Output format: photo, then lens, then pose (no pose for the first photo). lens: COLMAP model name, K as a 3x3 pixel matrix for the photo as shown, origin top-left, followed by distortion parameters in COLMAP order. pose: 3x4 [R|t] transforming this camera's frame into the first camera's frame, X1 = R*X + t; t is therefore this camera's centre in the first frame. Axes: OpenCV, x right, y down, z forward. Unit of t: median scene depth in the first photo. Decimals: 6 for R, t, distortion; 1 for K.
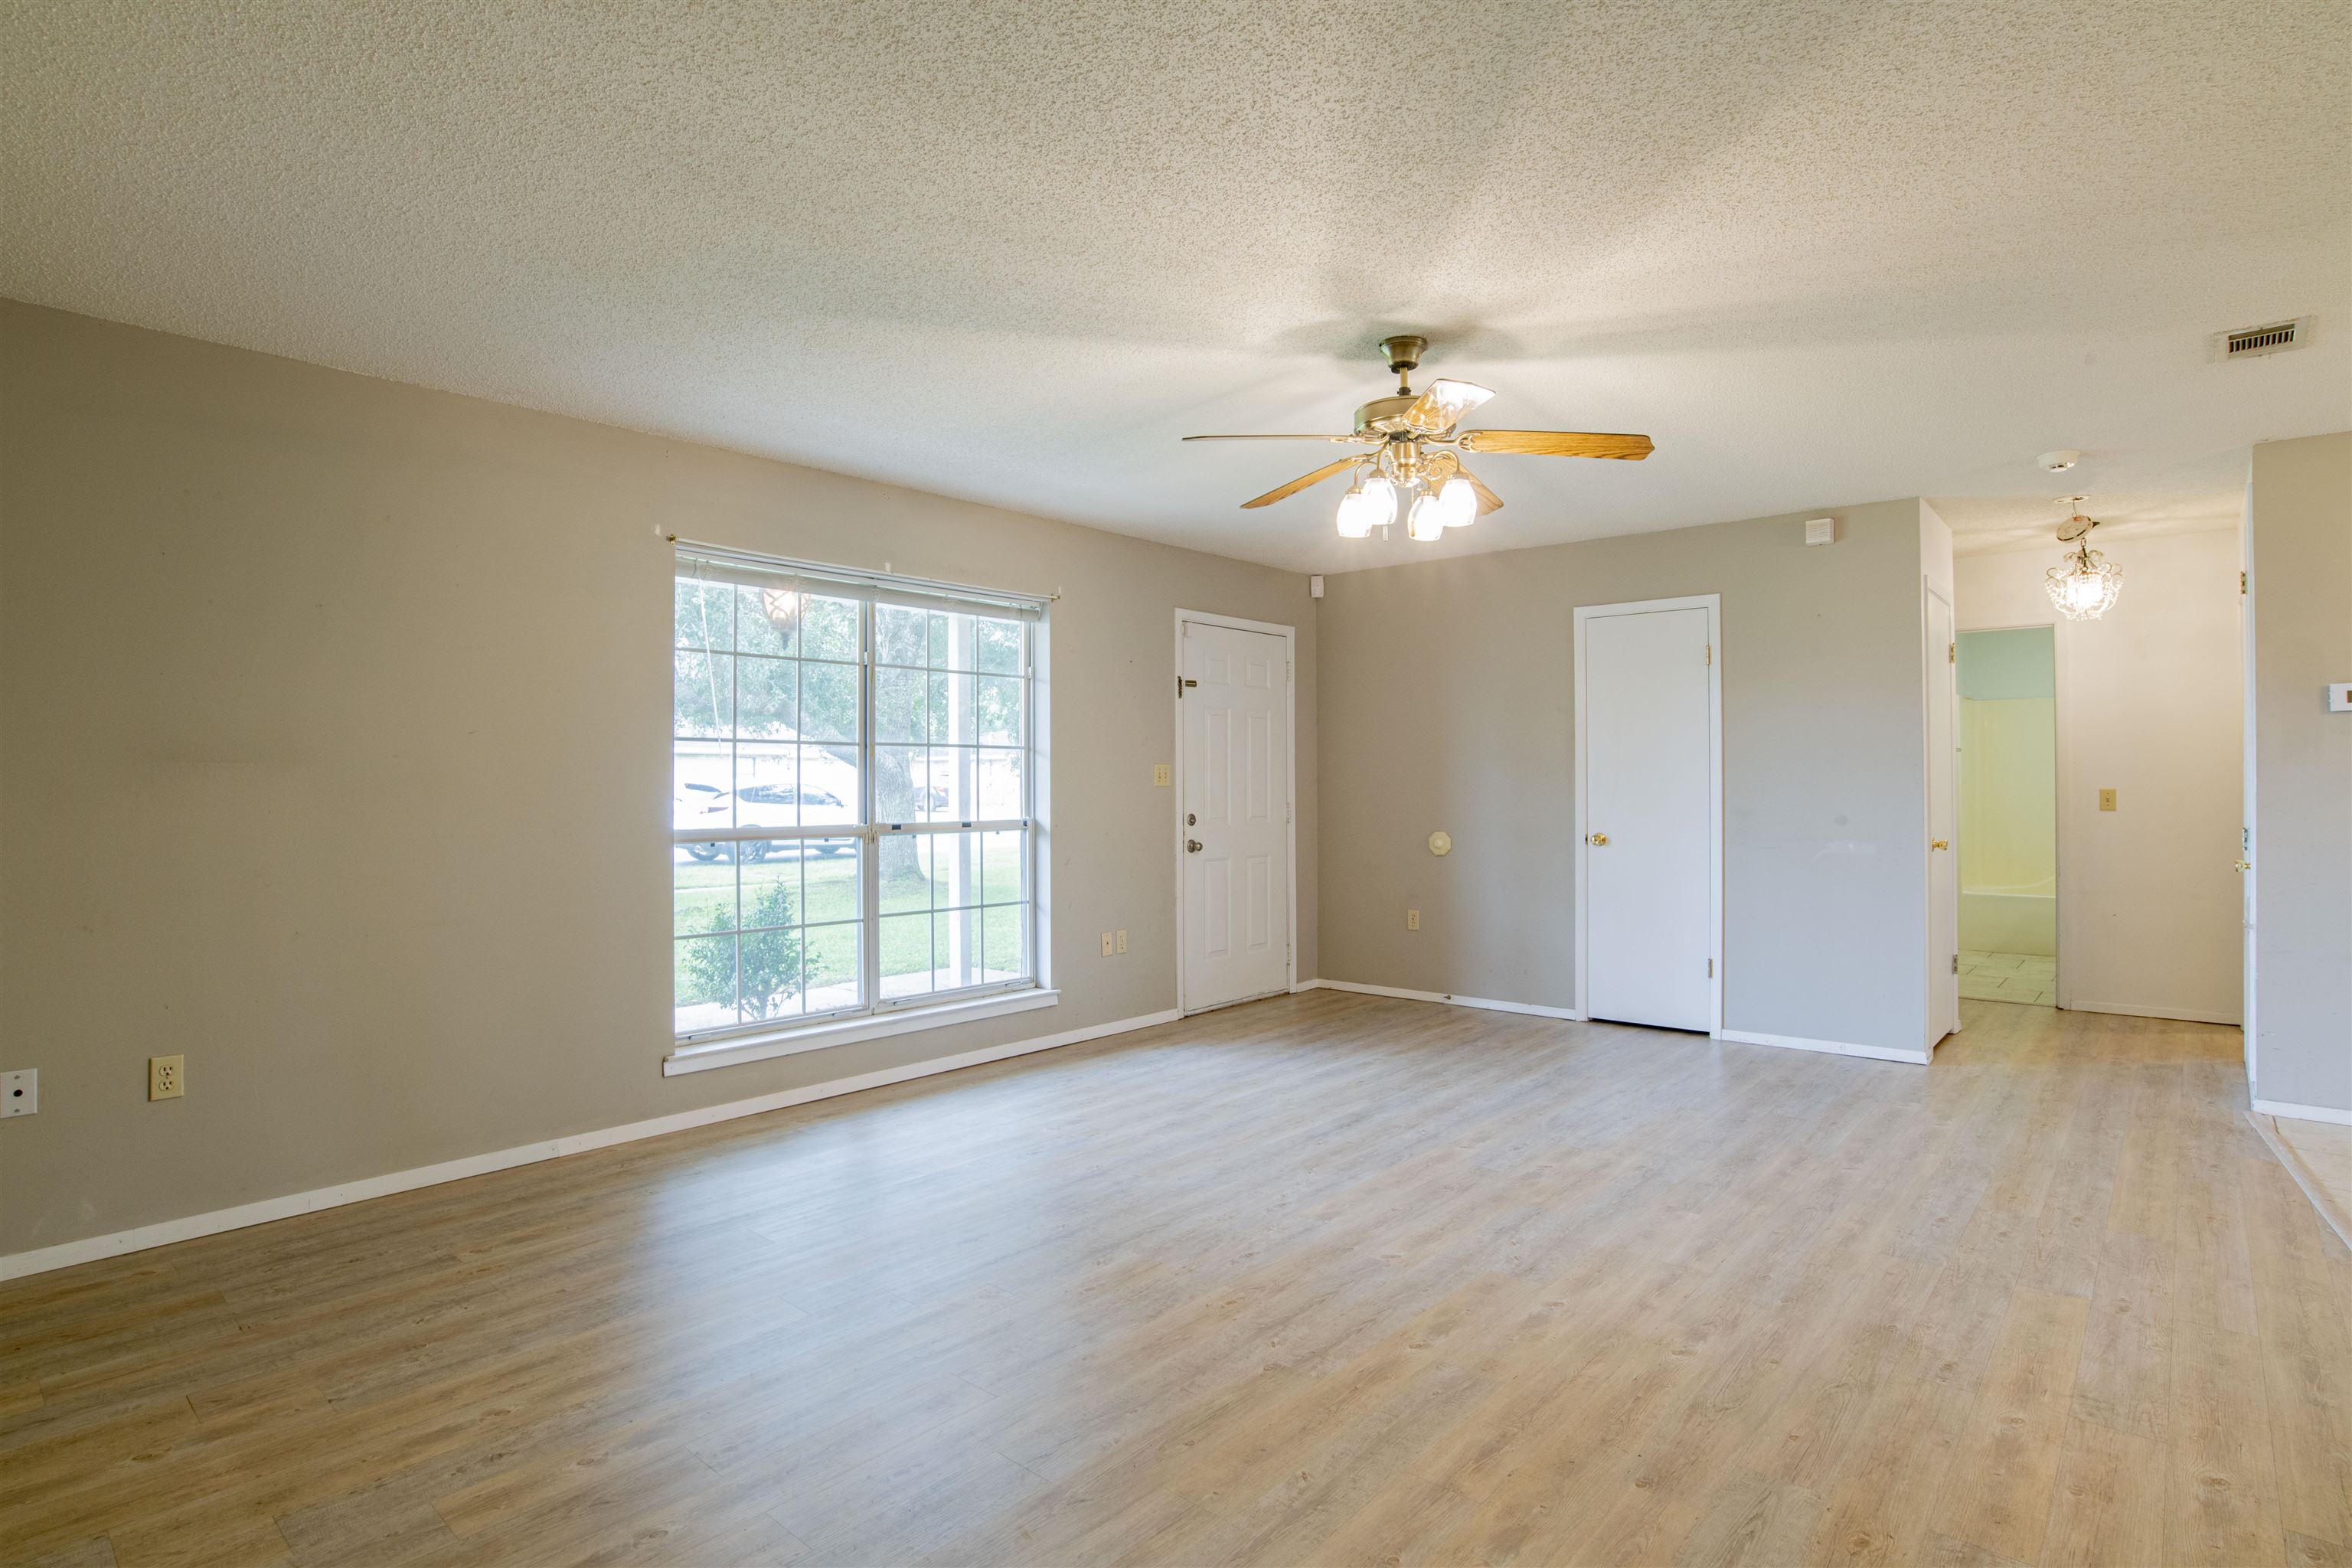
lens RADIAL K [[1209.8, 0, 1183.0], [0, 1209.8, 774.8], [0, 0, 1]] dist [-0.062030, 0.021110]
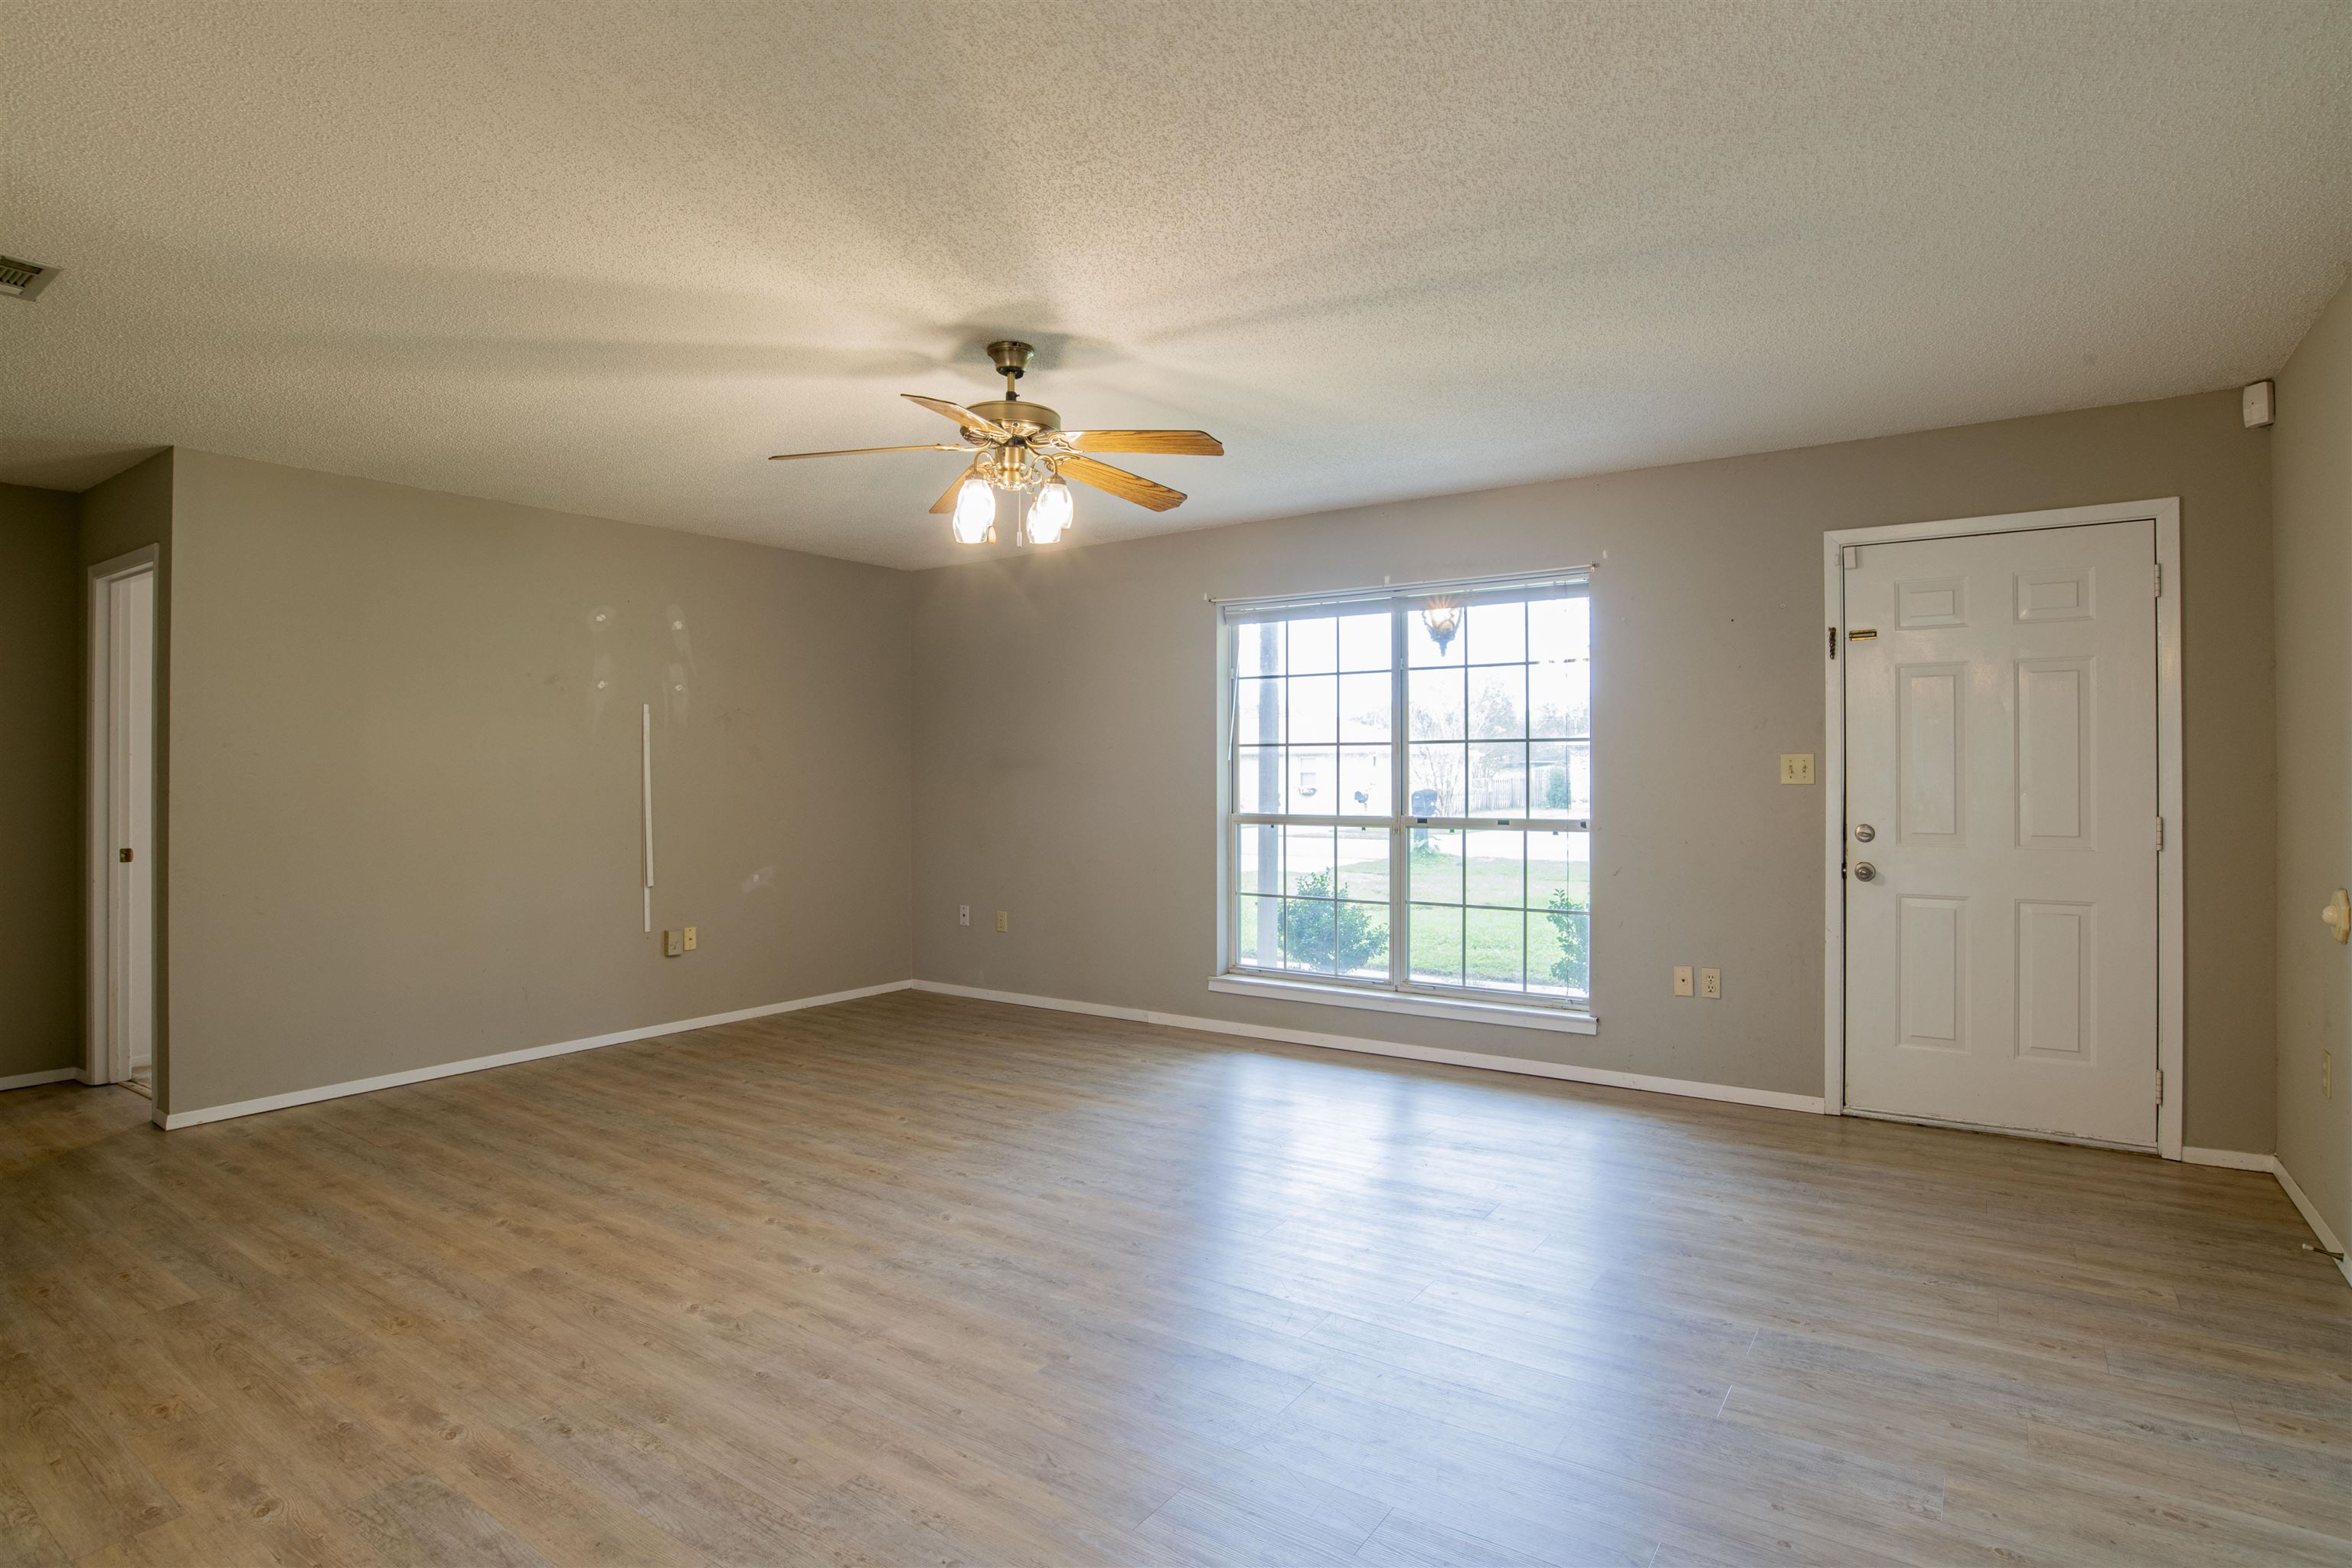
lens RADIAL K [[1209.8, 0, 1183.0], [0, 1209.8, 774.8], [0, 0, 1]] dist [-0.062030, 0.021110]
pose [[0.100807, 0.002485, -0.994903, 1.265101], [0.008987, 0.999954, 0.003408, -0.003683], [0.994865, -0.009285, 0.100780, 1.091983]]
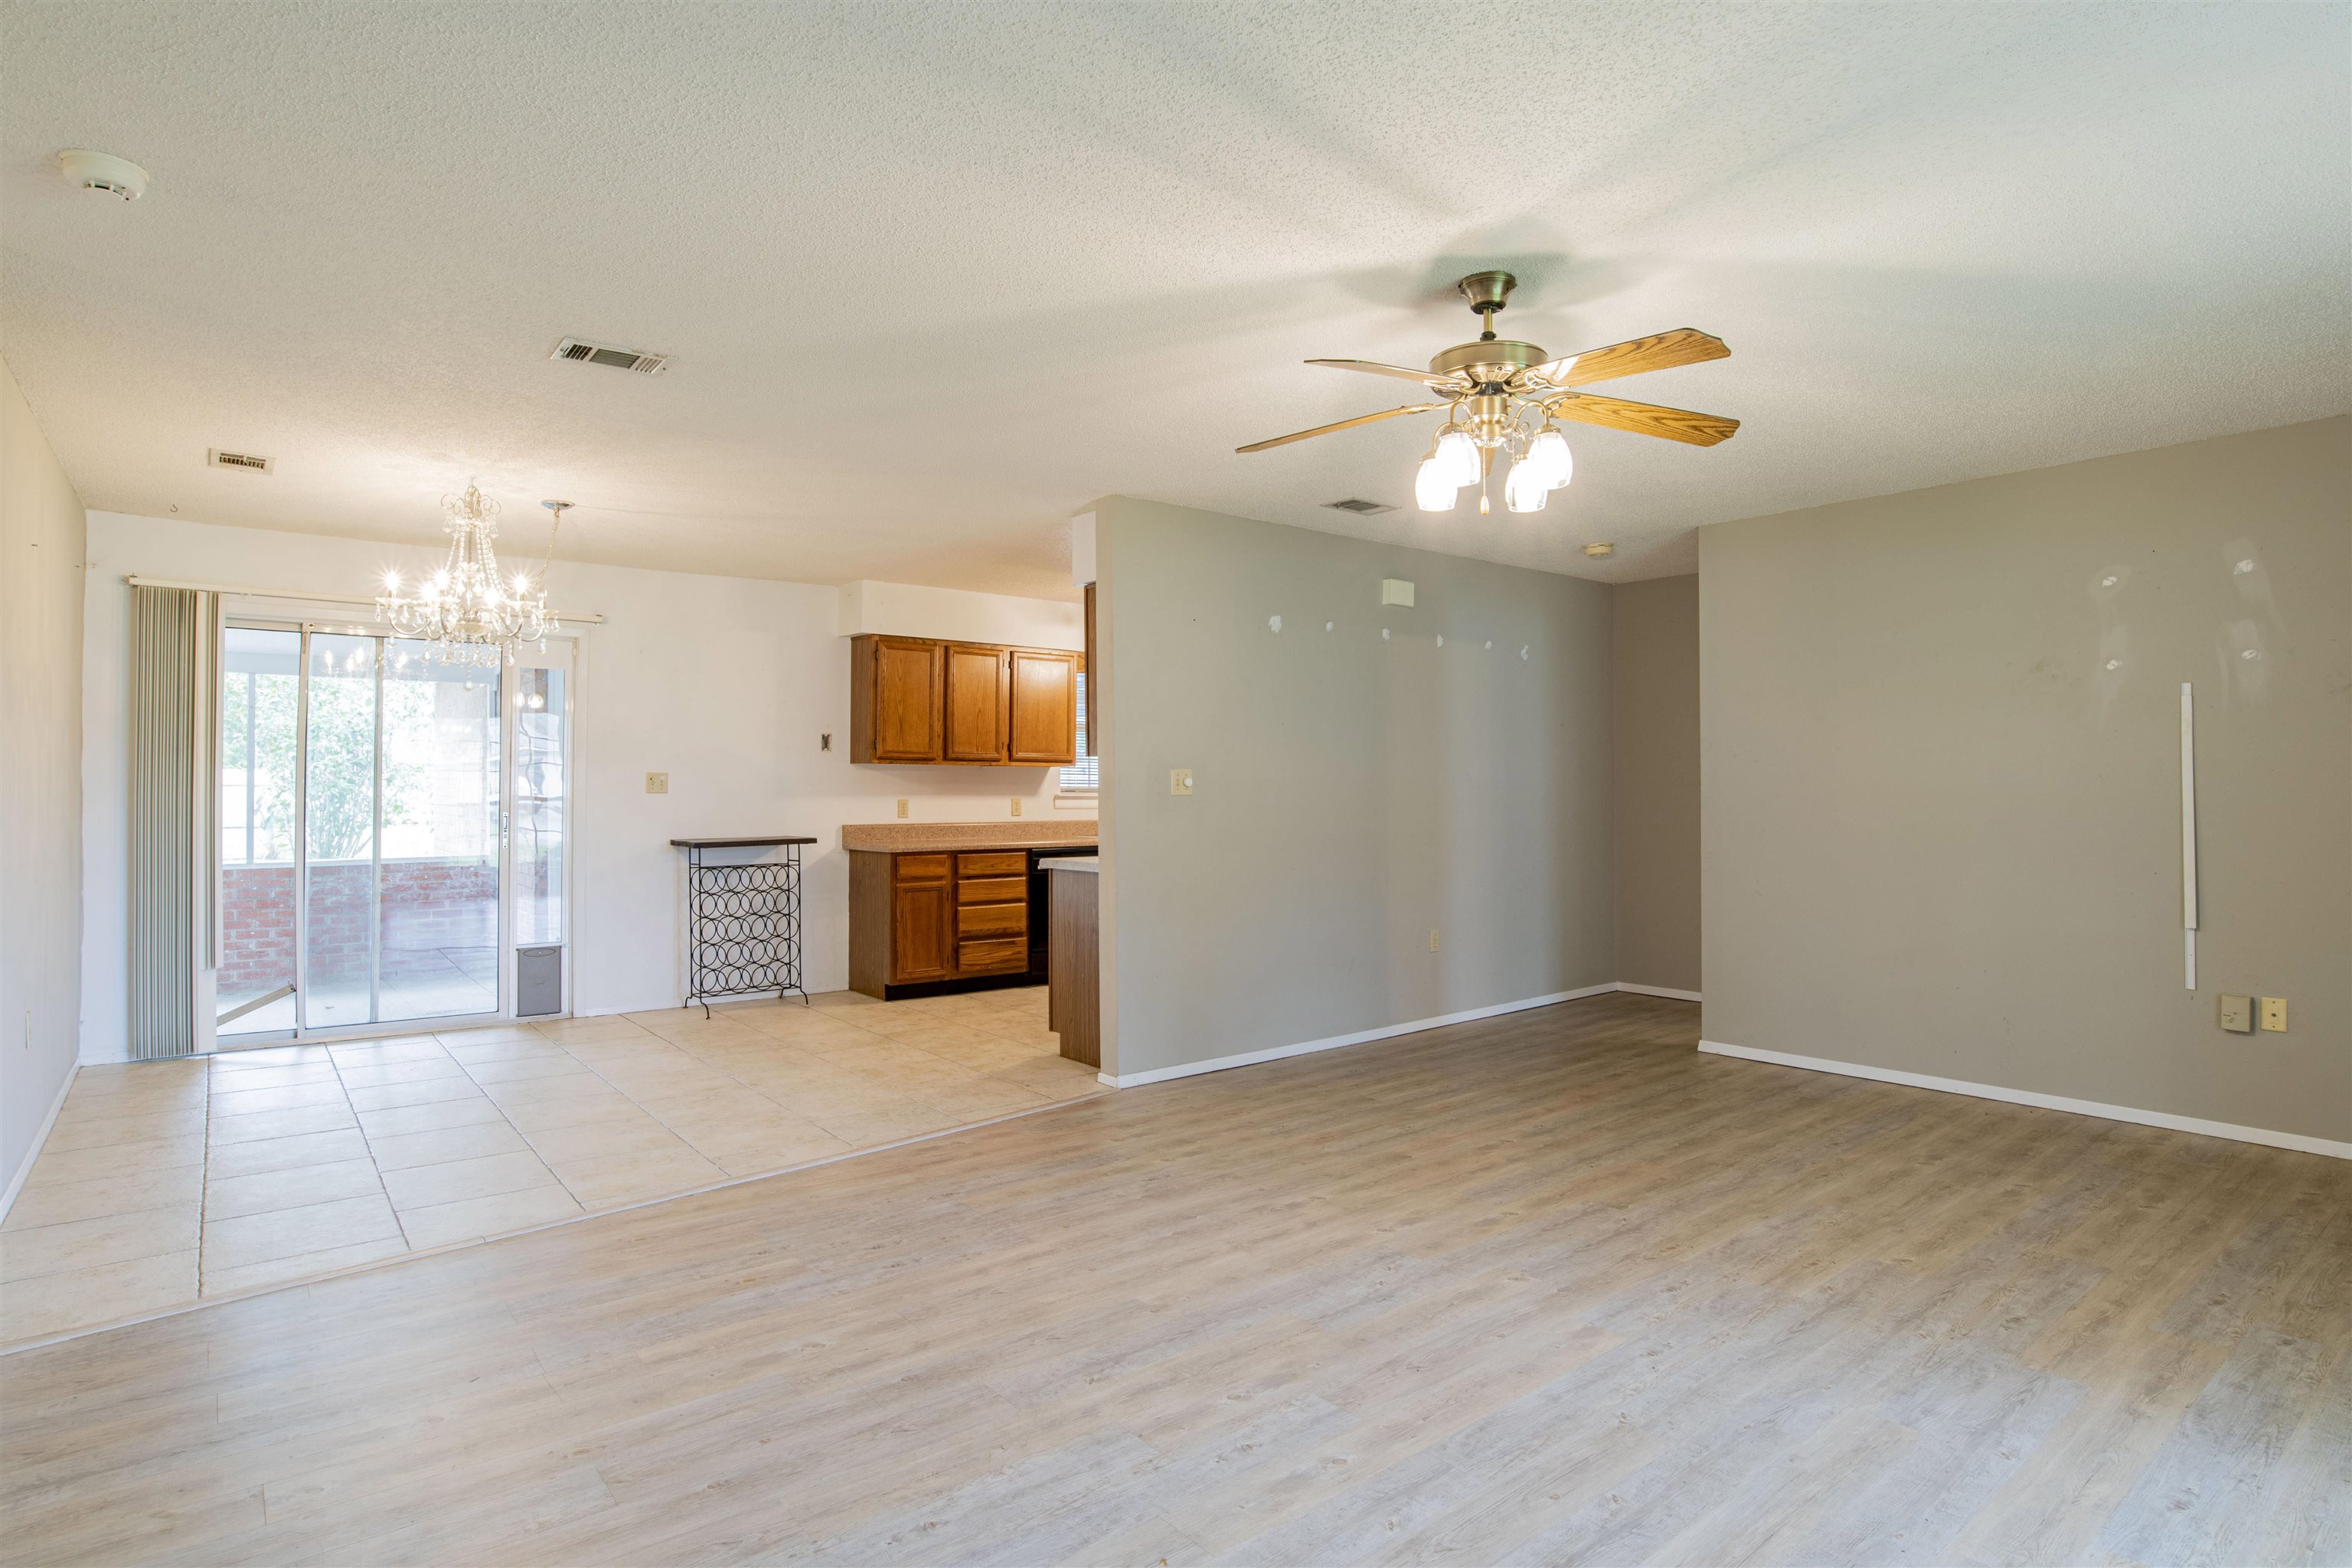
lens RADIAL K [[1217.7, 0, 1176.0], [0, 1217.7, 784.0], [0, 0, 1]] dist [-0.040640, 0.002781]
pose [[-0.983063, 0.006222, 0.183165, 0.261348], [0.005155, 0.999967, -0.006302, 0.004784], [-0.183198, -0.005251, -0.983062, 1.986091]]
